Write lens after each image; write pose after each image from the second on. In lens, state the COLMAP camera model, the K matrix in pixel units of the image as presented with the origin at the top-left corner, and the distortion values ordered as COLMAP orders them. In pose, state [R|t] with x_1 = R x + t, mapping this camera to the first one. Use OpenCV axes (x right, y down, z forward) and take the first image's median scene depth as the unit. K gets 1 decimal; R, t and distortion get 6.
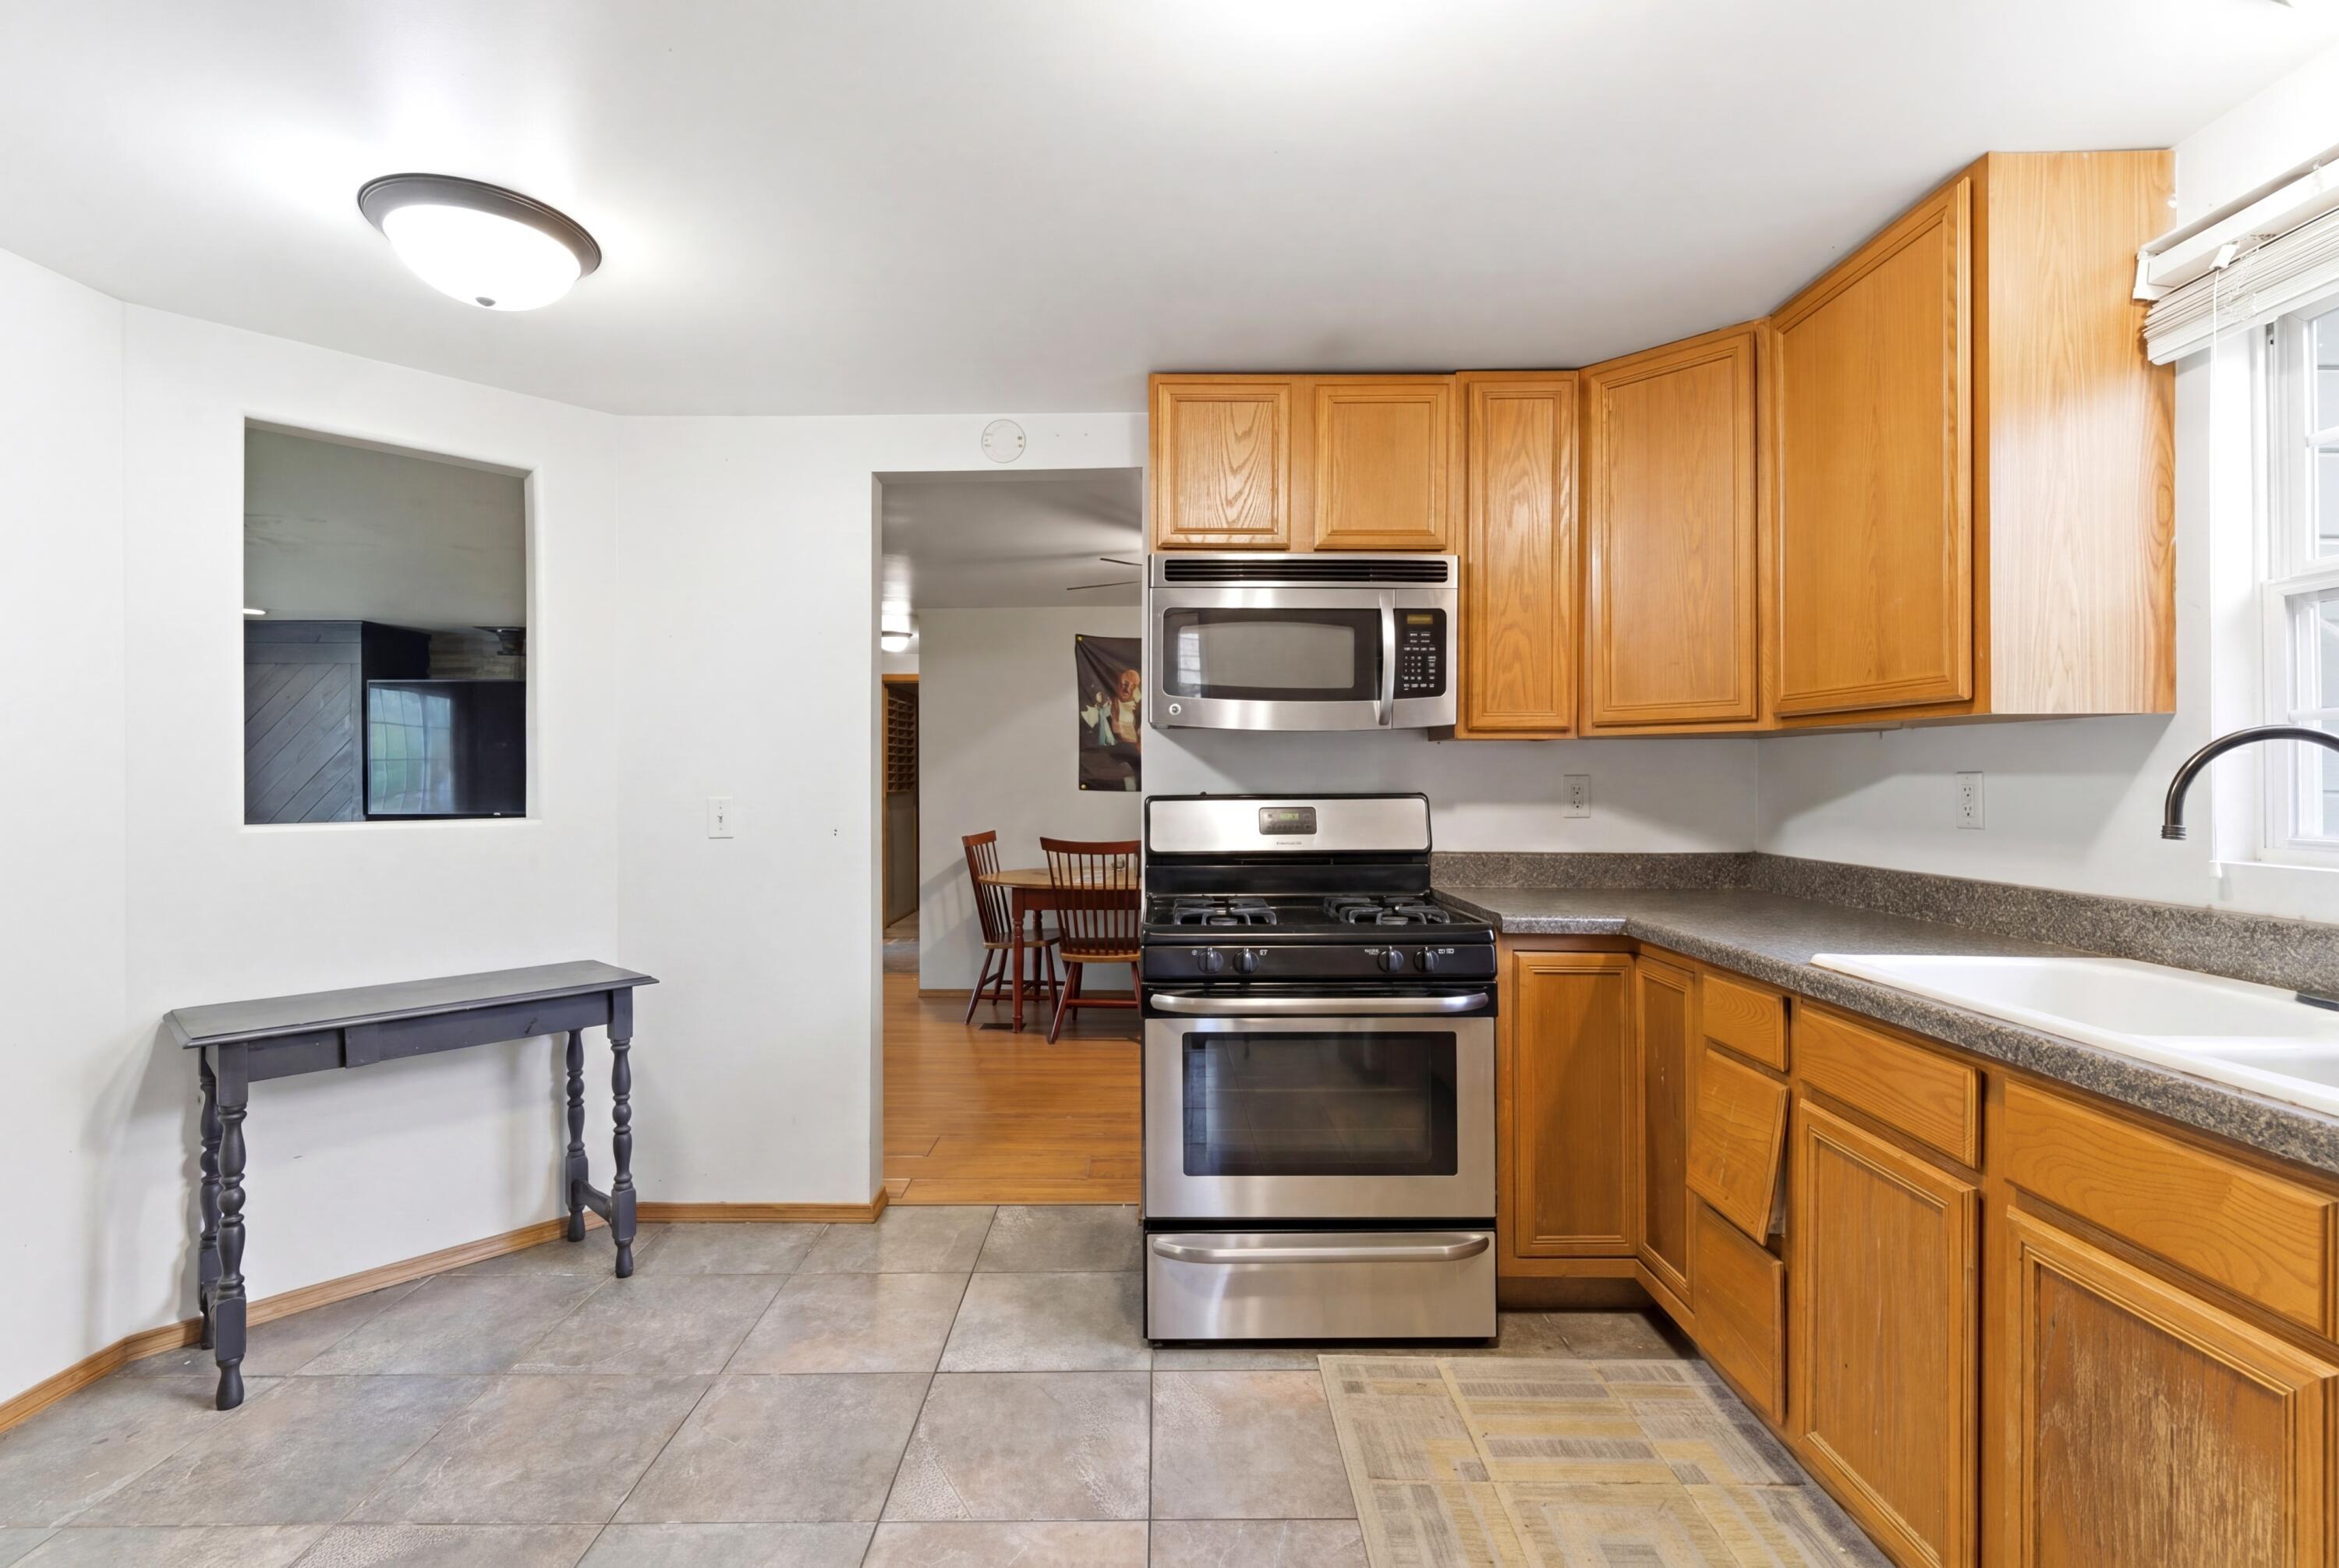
lens RADIAL K [[1060.6, 0, 1165.8], [0, 1060.6, 778.7], [0, 0, 1]] dist [-0.001251, 0.000032]
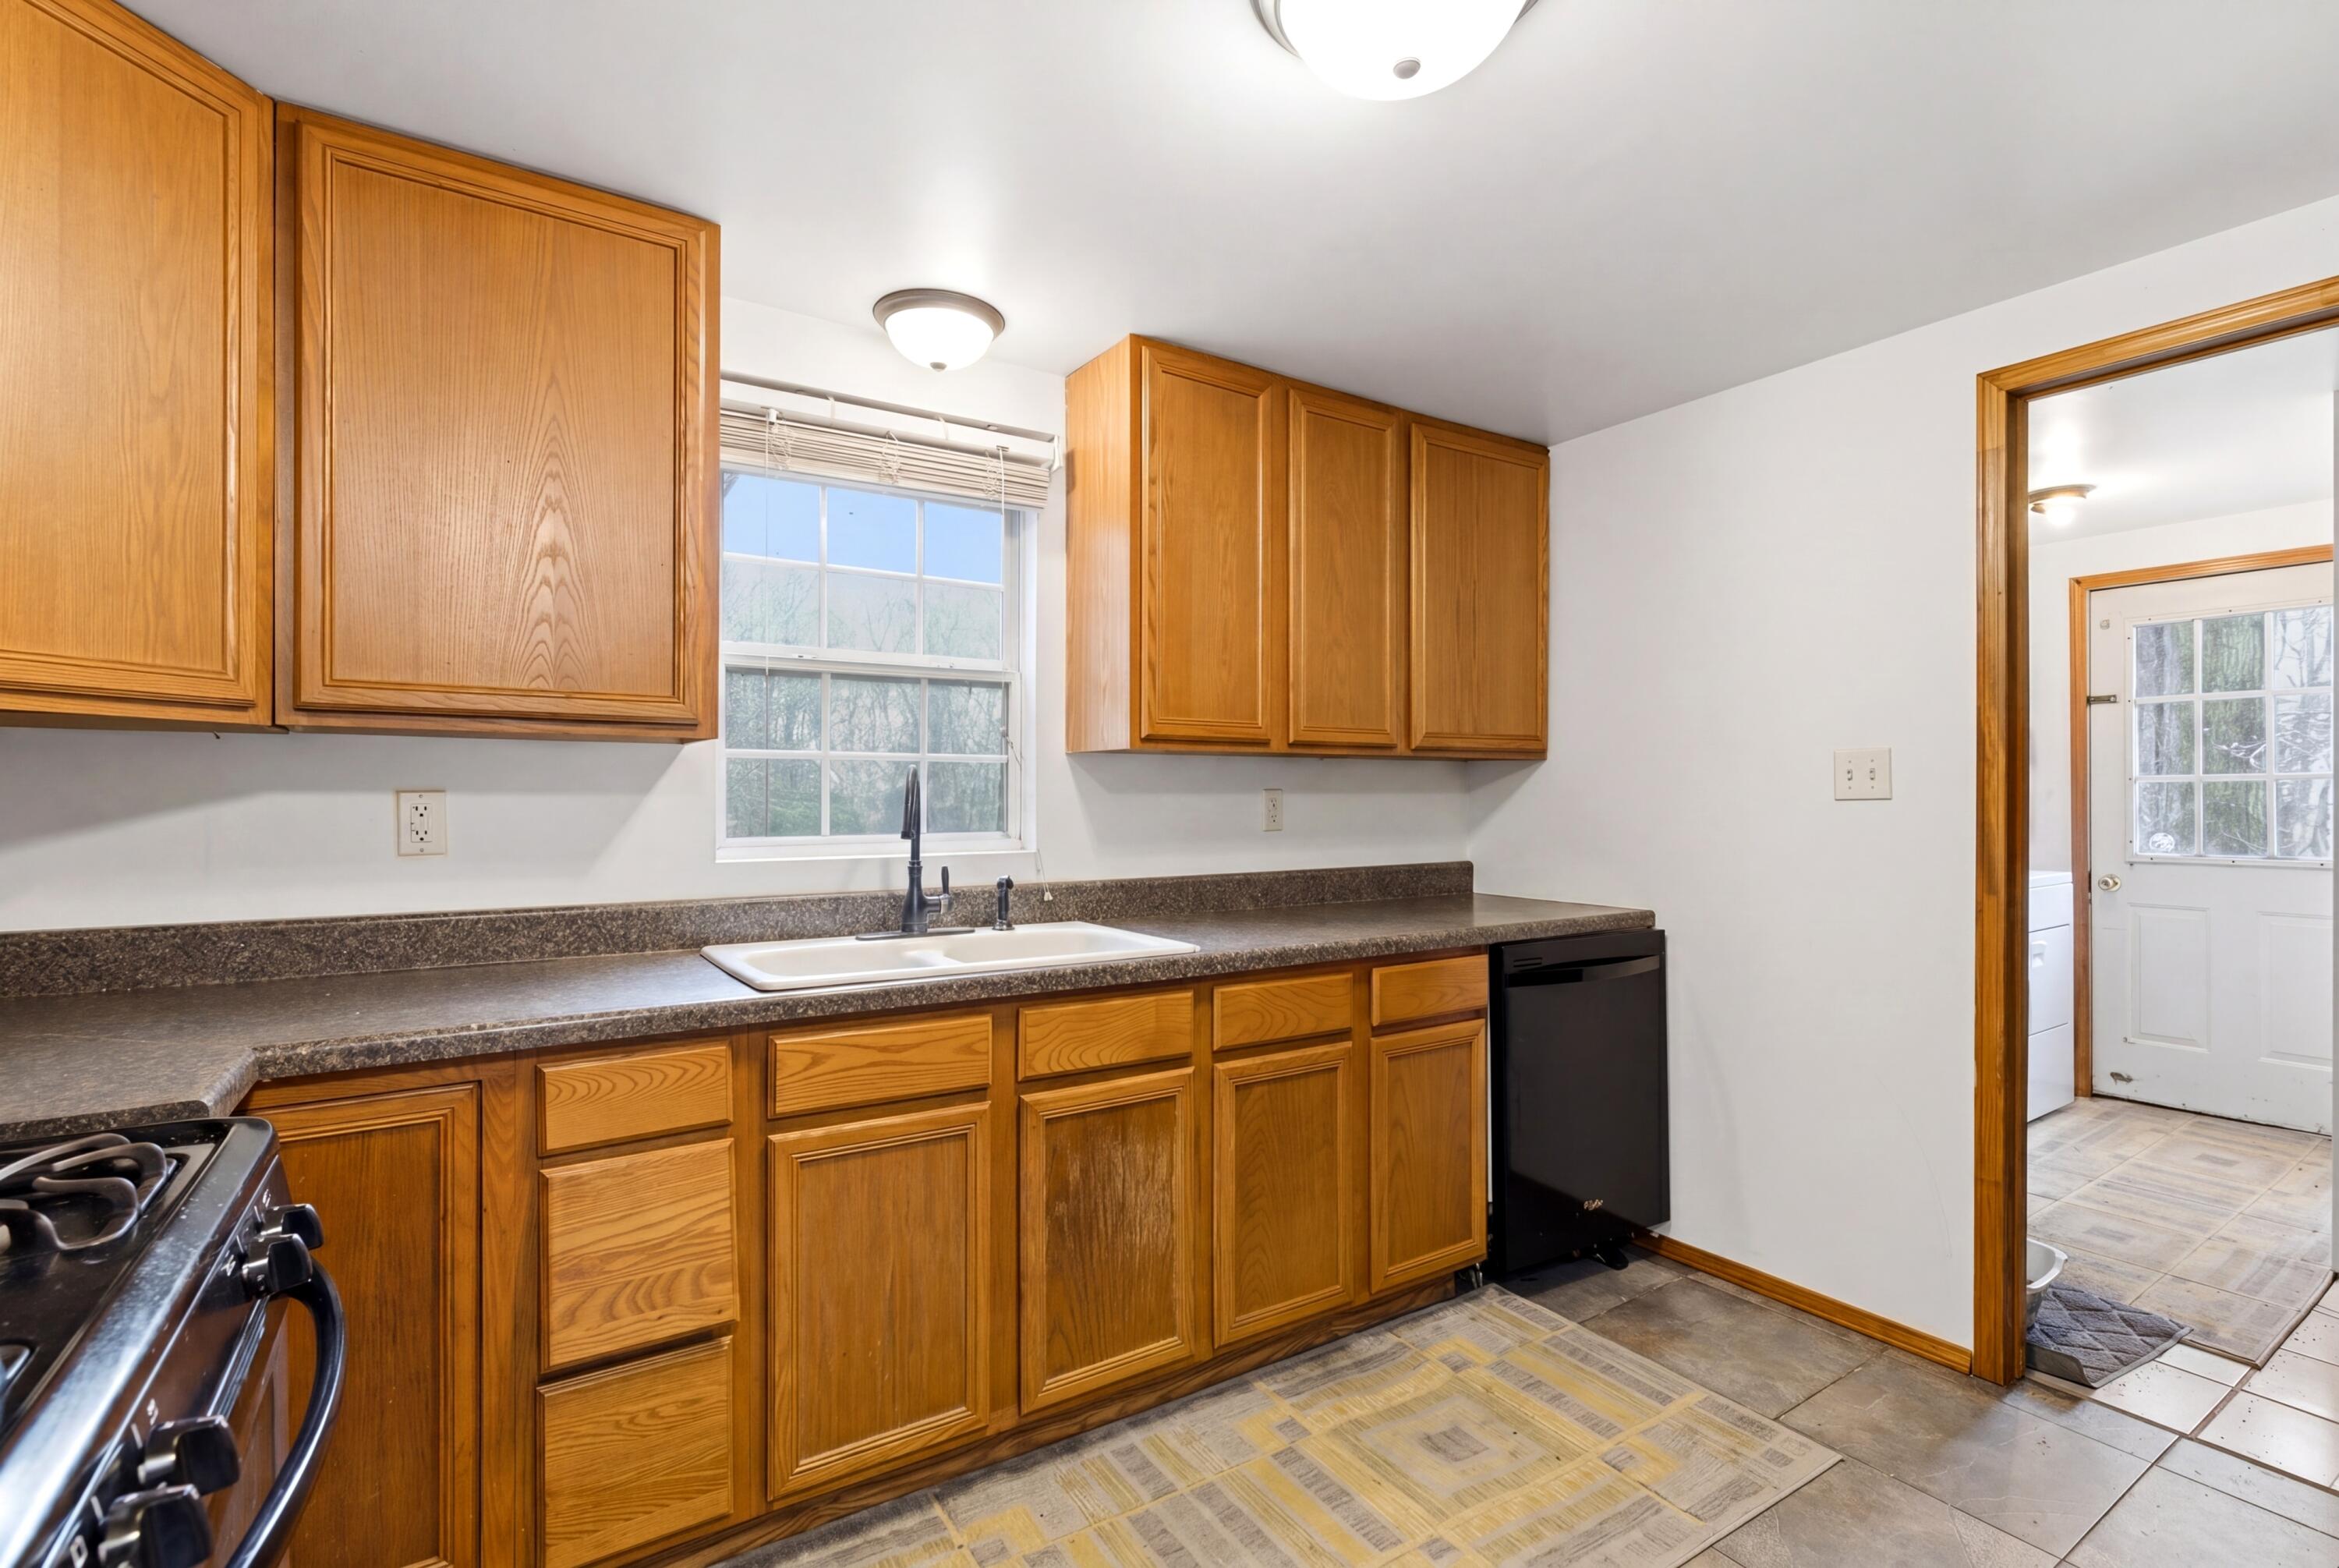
lens RADIAL K [[1055.5, 0, 1158.2], [0, 1055.5, 792.3], [0, 0, 1]] dist [-0.000429, 0.000187]
pose [[-0.537349, 0.003355, 0.843353, -0.262404], [0.001038, 0.999994, -0.003316, -0.001069], [-0.843359, -0.000906, -0.537349, 0.825708]]
